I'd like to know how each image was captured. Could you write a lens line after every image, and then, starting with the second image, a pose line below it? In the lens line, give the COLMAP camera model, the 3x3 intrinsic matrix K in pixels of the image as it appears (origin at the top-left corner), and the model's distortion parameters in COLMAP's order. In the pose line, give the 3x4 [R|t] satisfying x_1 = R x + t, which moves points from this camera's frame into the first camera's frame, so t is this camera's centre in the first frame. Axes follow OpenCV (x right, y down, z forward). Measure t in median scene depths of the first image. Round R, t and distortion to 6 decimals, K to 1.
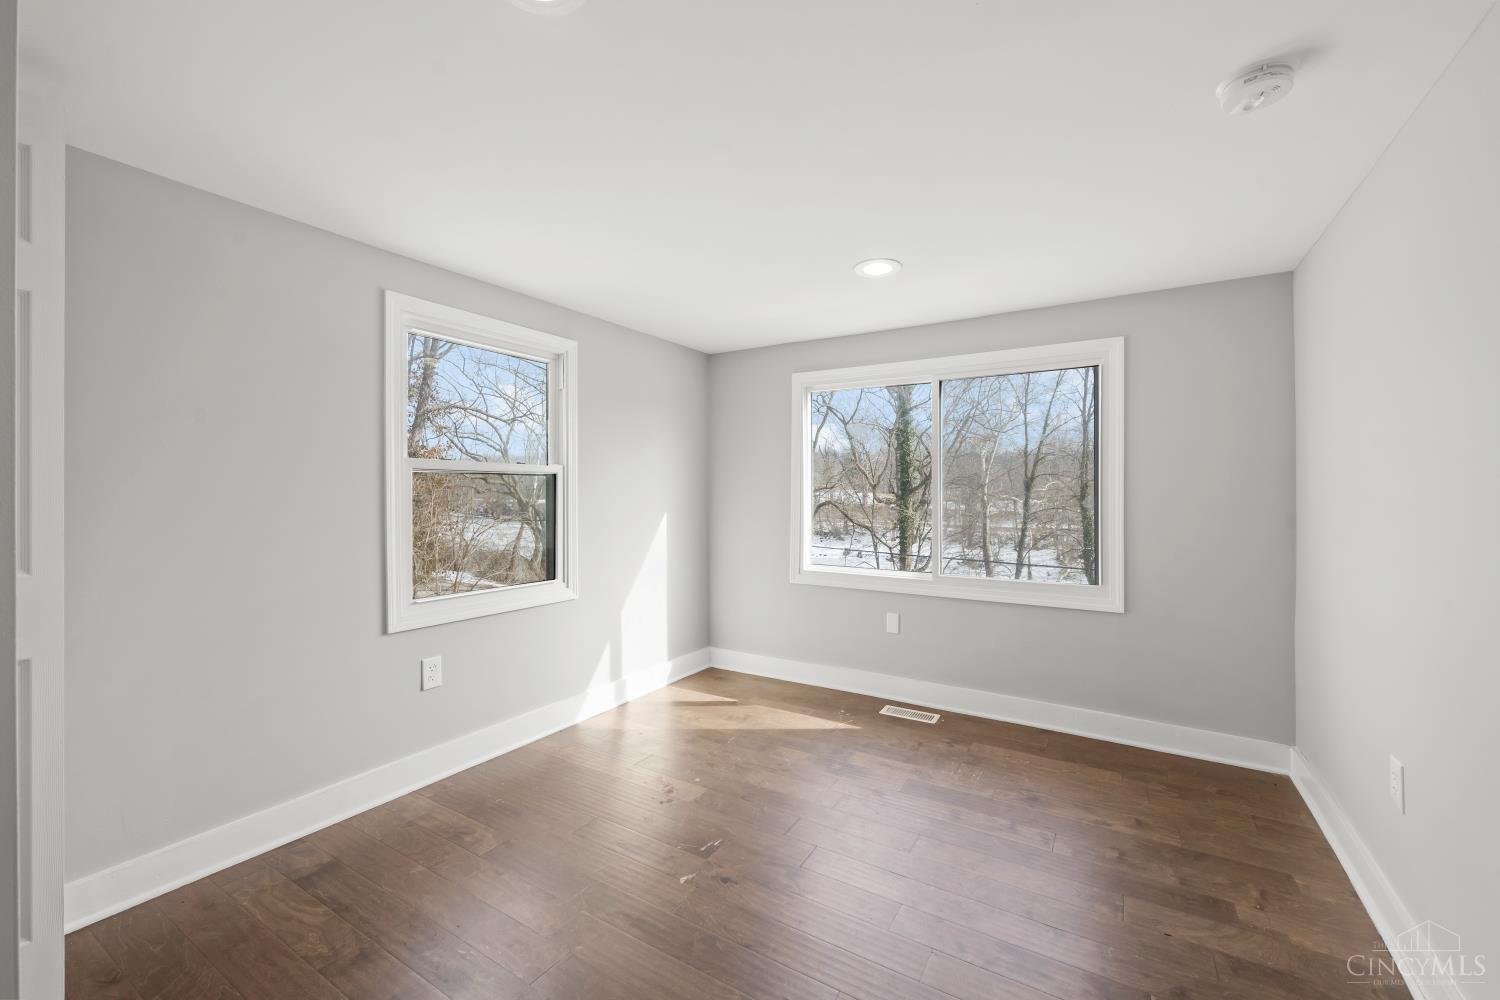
lens RADIAL K [[605.7, 0, 735.2], [0, 605.7, 496.3], [0, 0, 1]] dist [-0.008350, -0.000113]
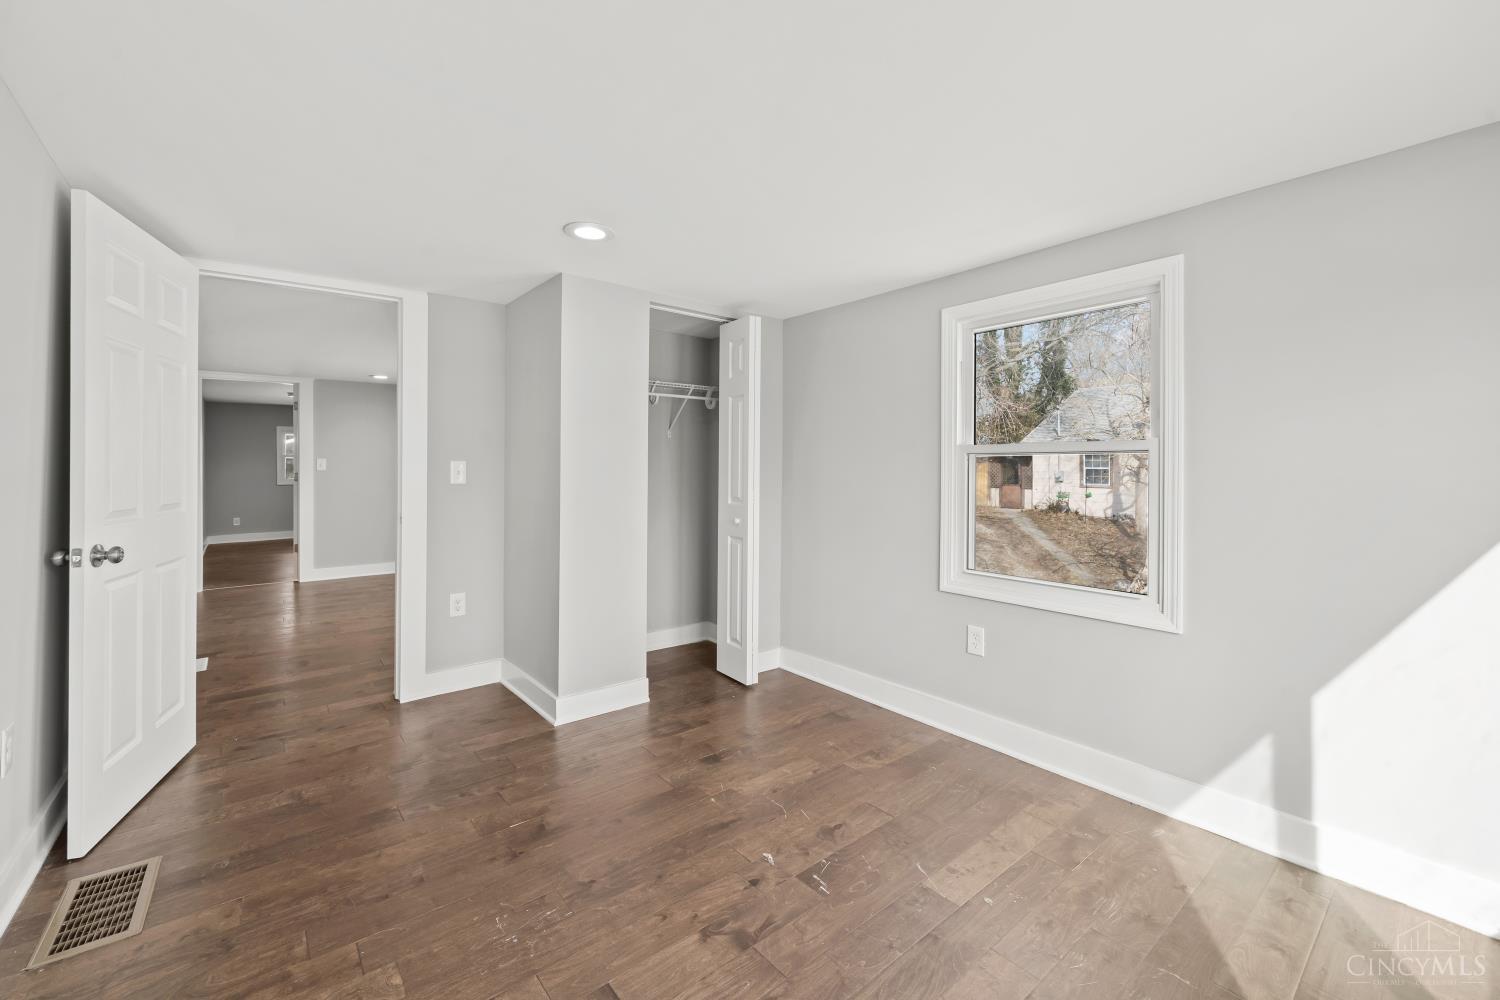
lens RADIAL K [[612.1, 0, 752.4], [0, 612.1, 476.8], [0, 0, 1]] dist [-0.000227, -0.000093]
pose [[-0.322050, -0.002207, -0.946720, 0.681540], [-0.007889, 0.999969, 0.000353, 0.001444], [0.946690, 0.007582, -0.322058, 0.993417]]
